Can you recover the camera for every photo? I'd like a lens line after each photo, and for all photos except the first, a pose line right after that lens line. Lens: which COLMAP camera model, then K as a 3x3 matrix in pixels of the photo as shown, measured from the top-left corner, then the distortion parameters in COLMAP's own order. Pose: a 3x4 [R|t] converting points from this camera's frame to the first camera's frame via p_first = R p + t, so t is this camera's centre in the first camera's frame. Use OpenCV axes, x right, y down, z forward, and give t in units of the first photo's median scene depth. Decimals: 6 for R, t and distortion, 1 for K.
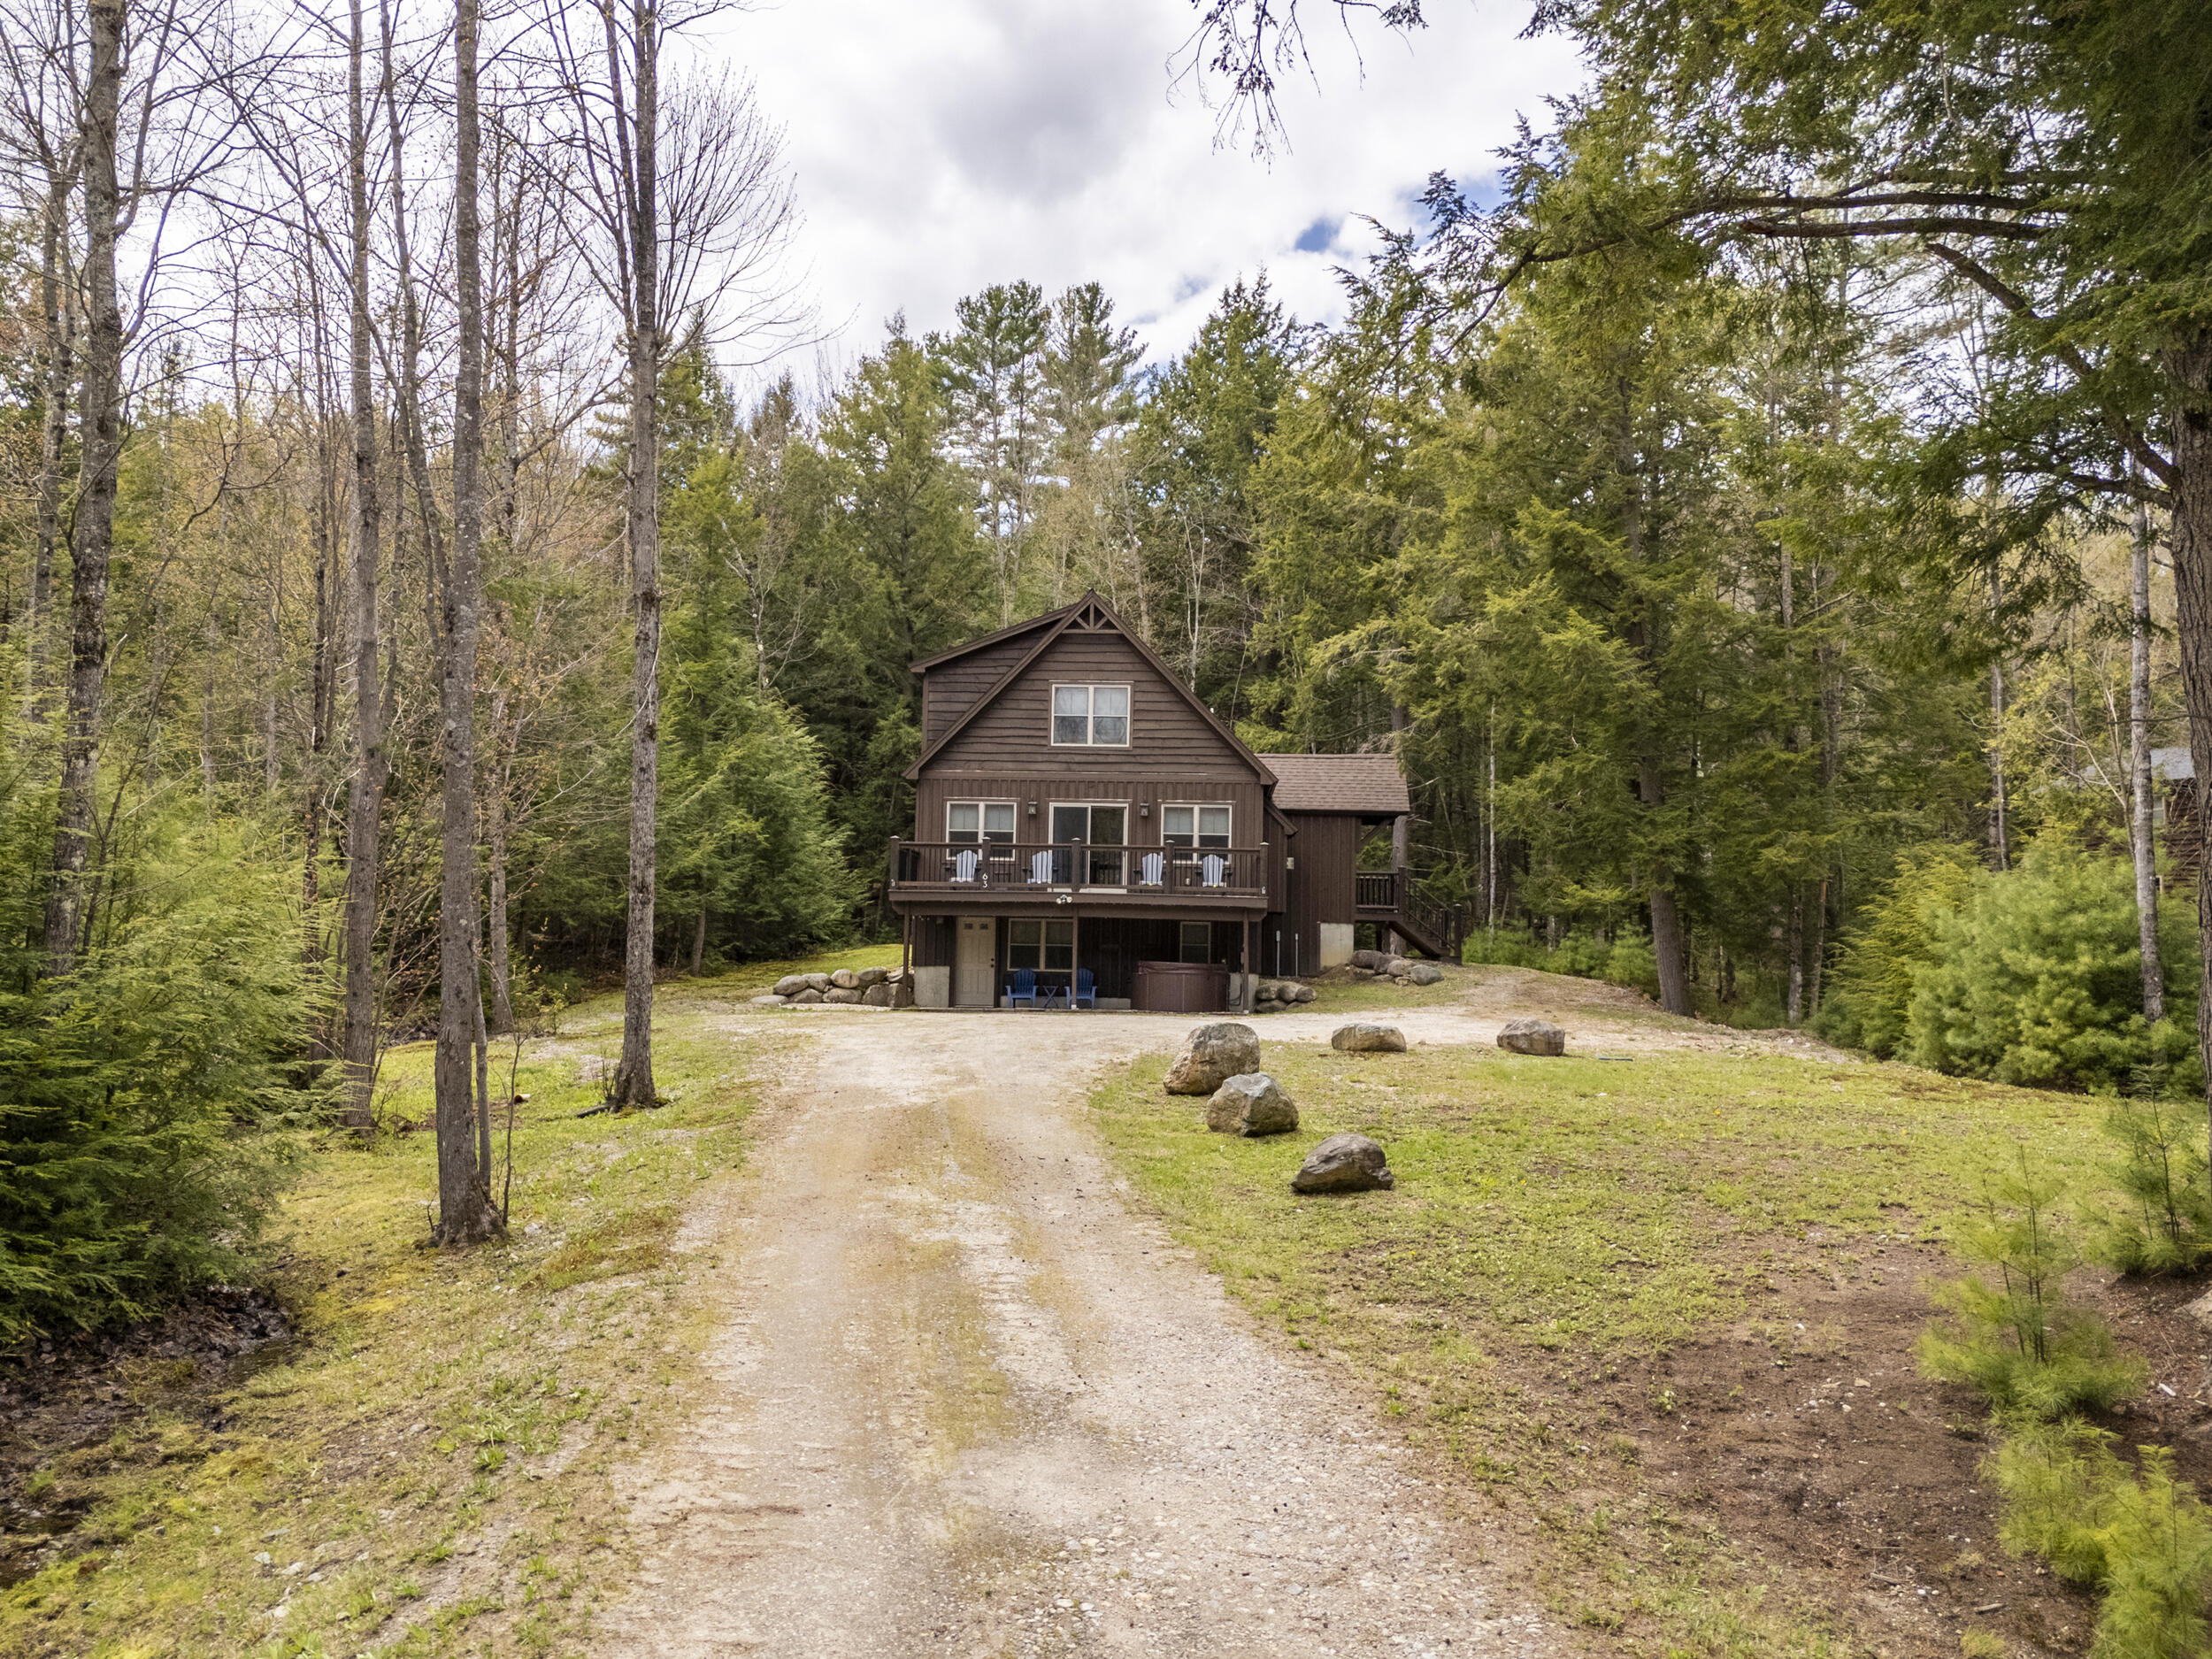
lens RADIAL K [[1605.5, 0, 1090.4], [0, 1605.5, 875.8], [0, 0, 1]] dist [0.051875, -0.028257]
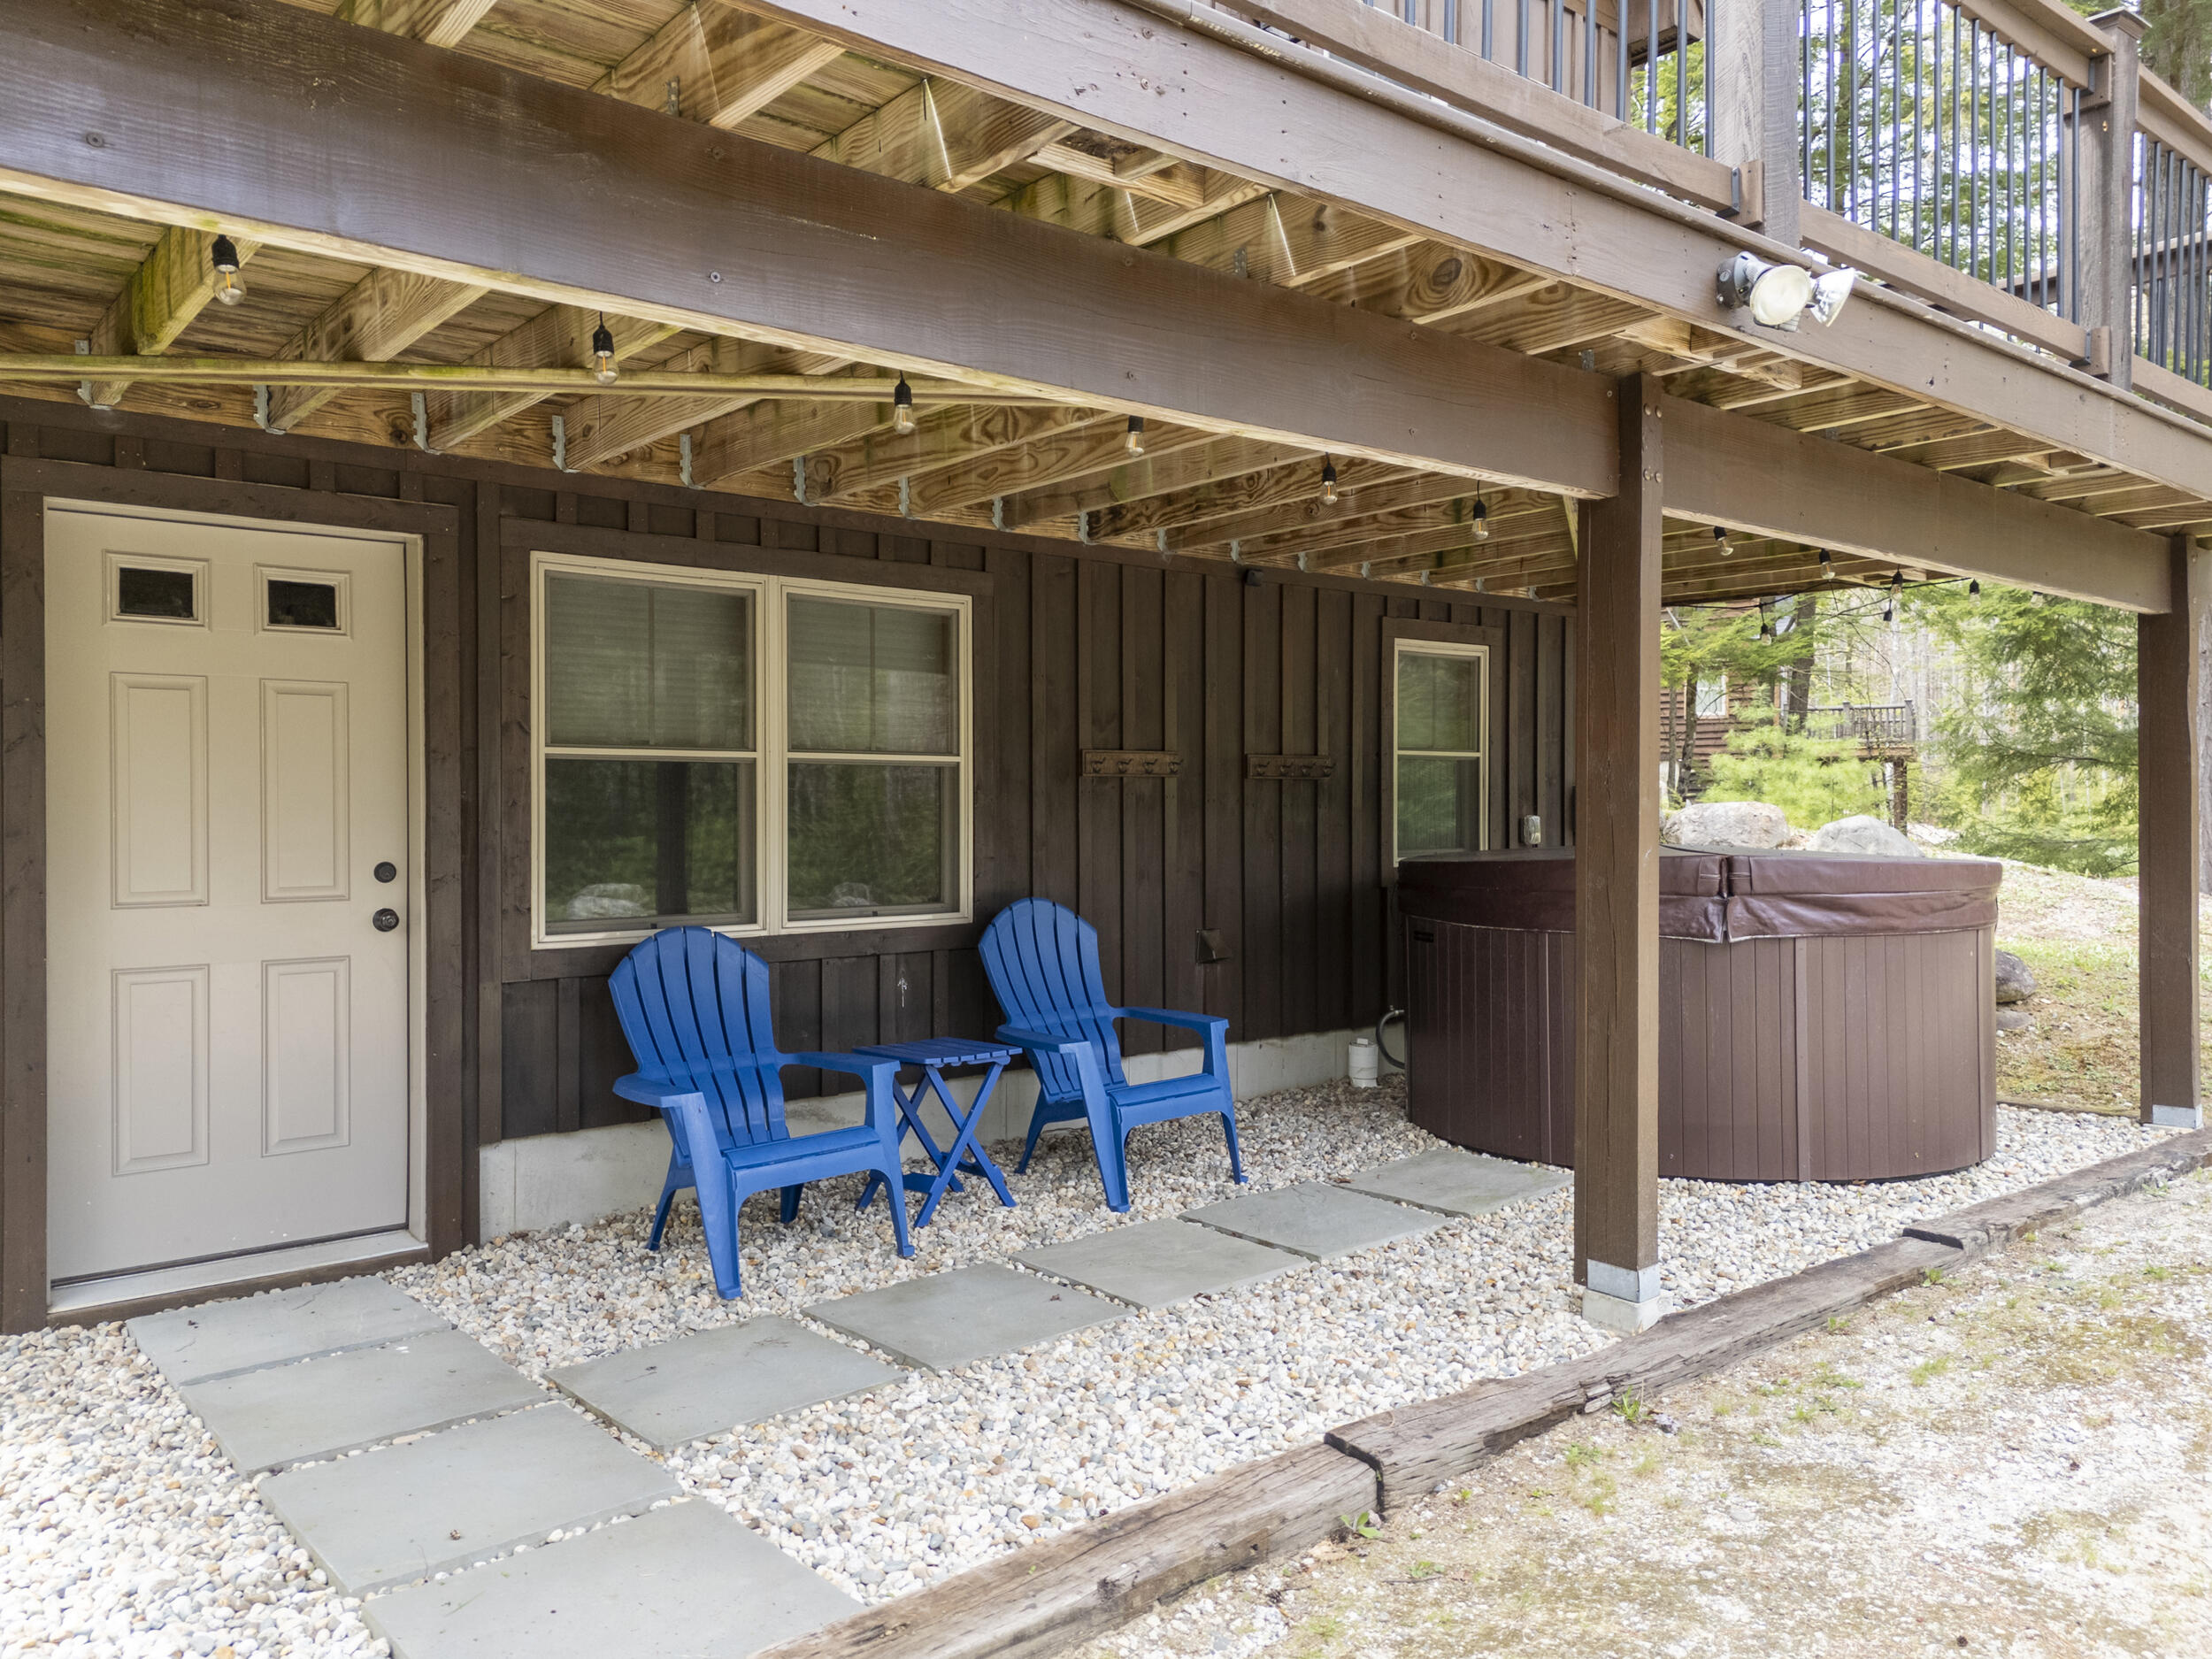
lens RADIAL K [[1605.5, 0, 1087.8], [0, 1605.5, 833.3], [0, 0, 1]] dist [0.051875, -0.028257]
pose [[0.732076, -0.029373, 0.680589, -0.107889], [-0.025157, 0.997223, 0.070098, 0.038713], [-0.680758, -0.068439, 0.729304, 0.868966]]
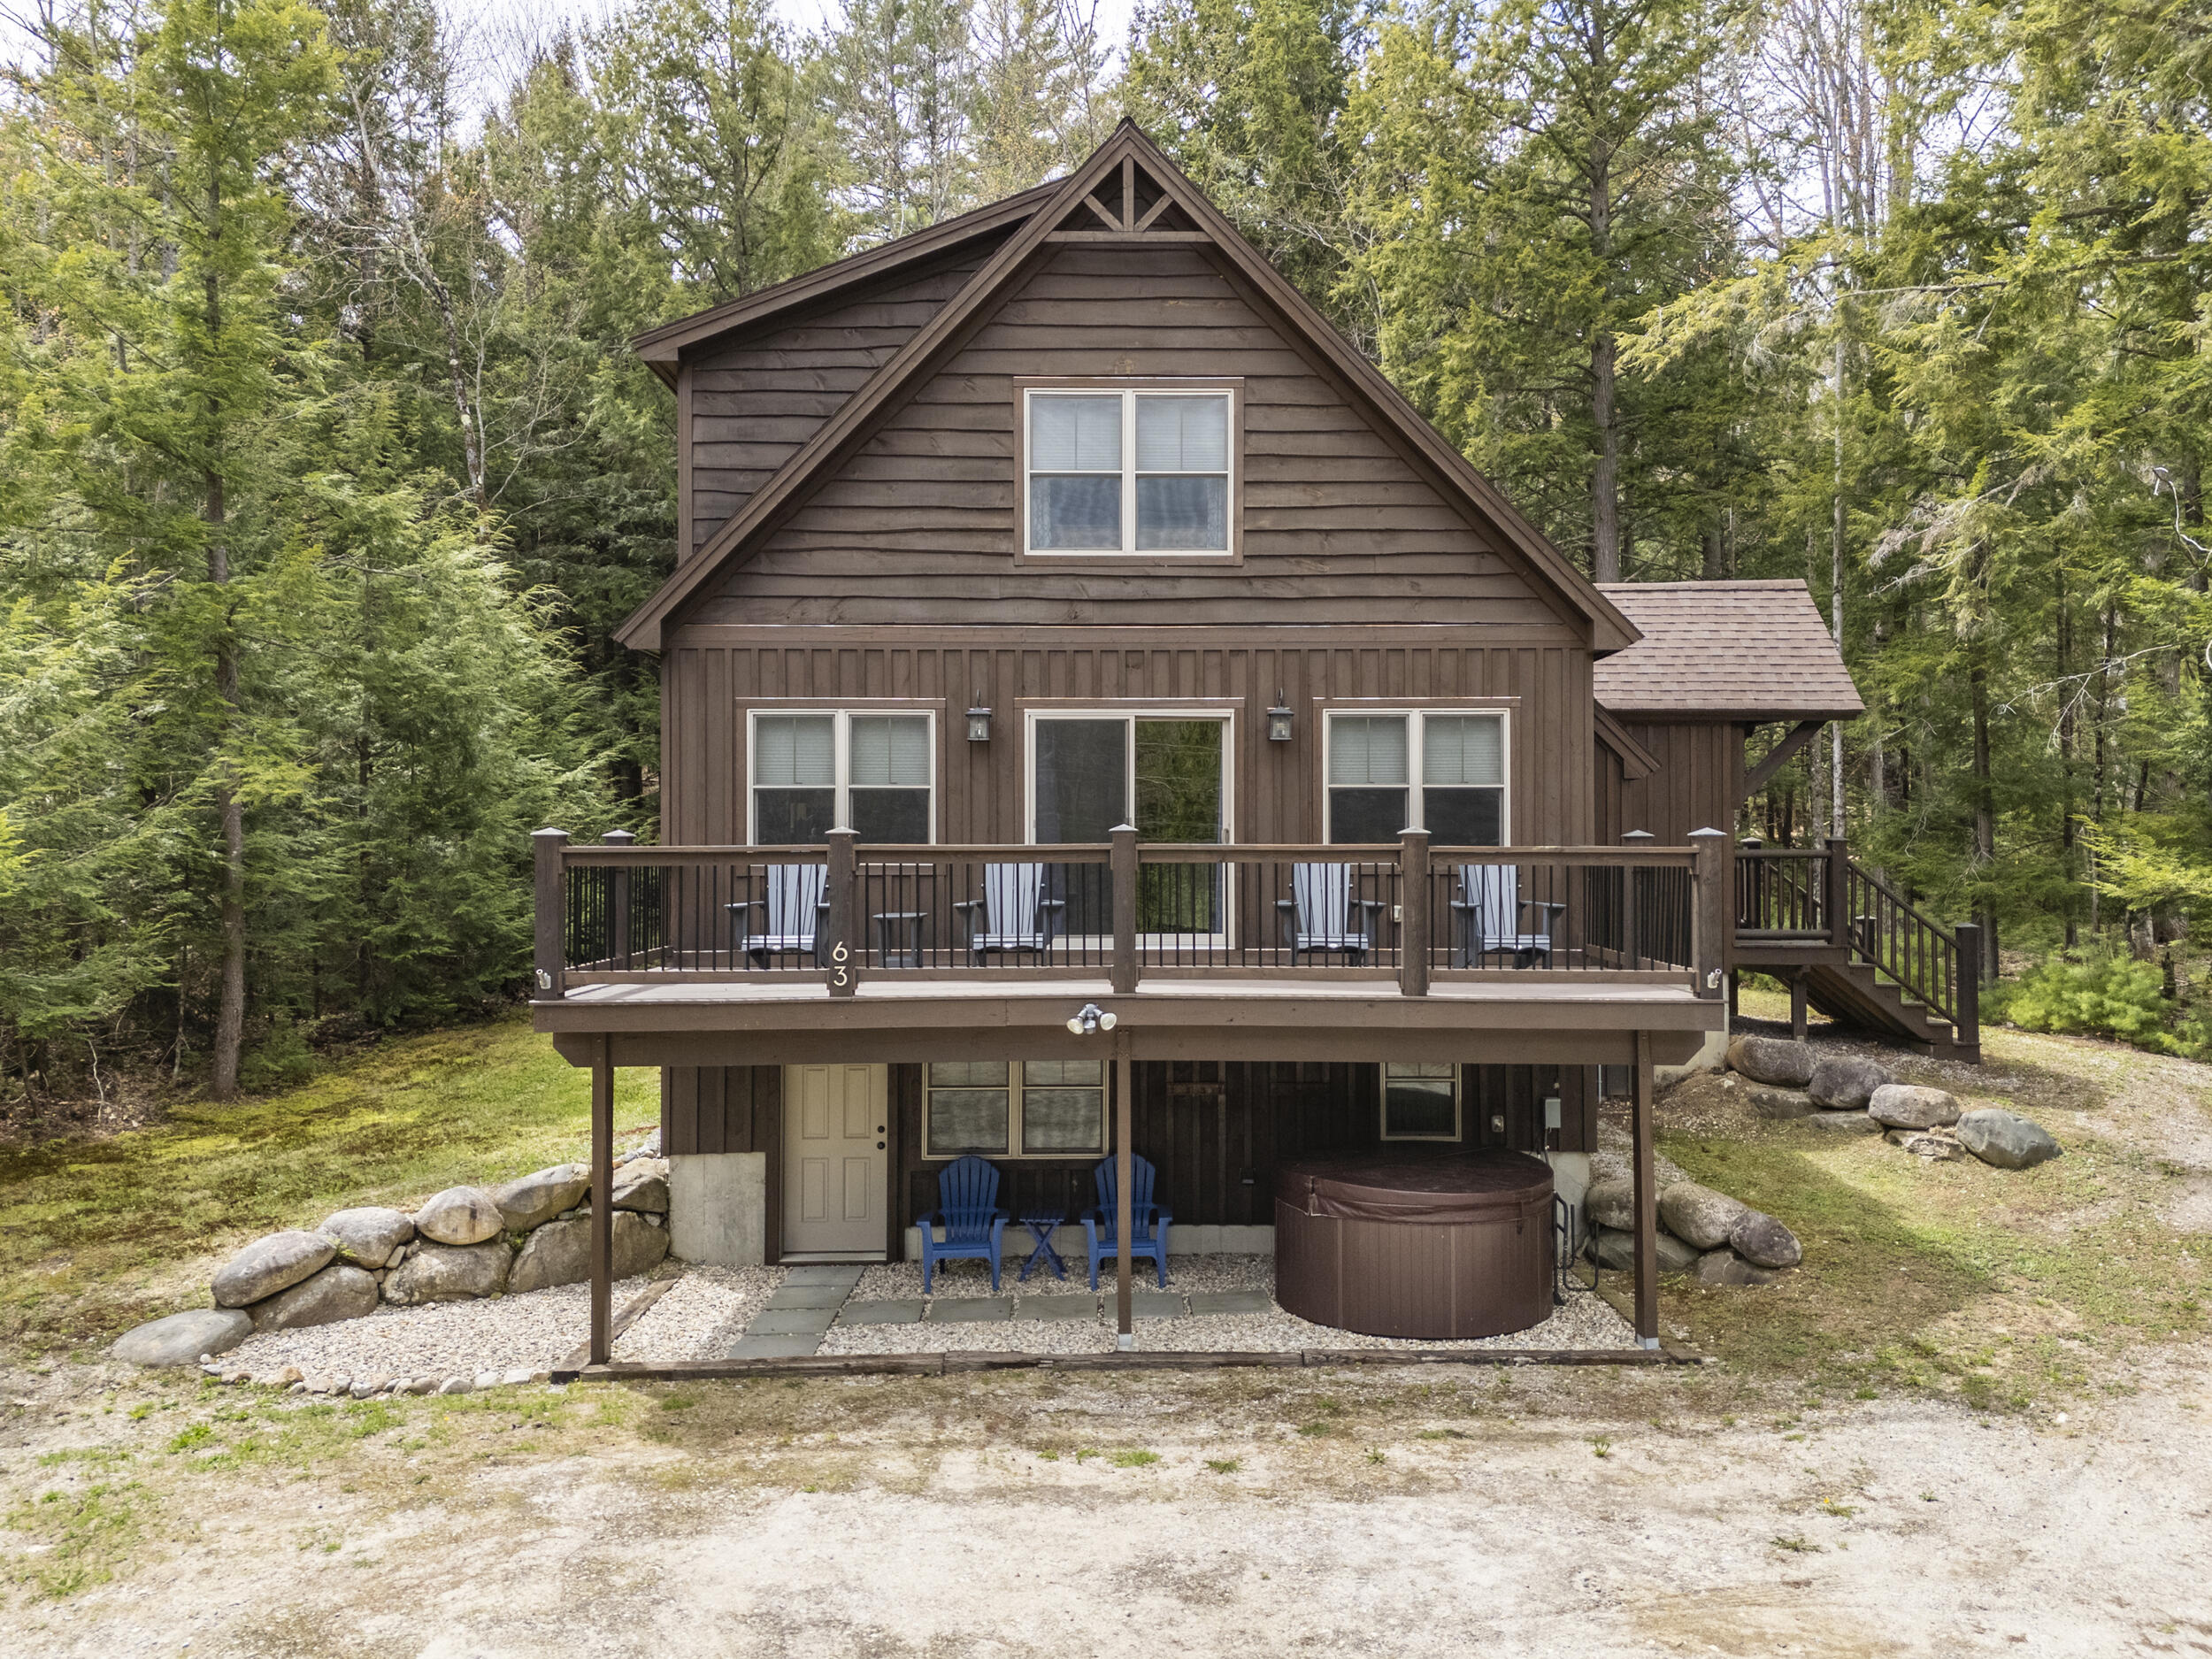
lens RADIAL K [[1605.5, 0, 1131.1], [0, 1605.5, 846.8], [0, 0, 1]] dist [0.051875, -0.028257]
pose [[0.997350, -0.022578, 0.069160, -0.027186], [0.018526, 0.998105, 0.058678, -0.035003], [-0.070354, -0.057242, 0.995878, 0.624281]]
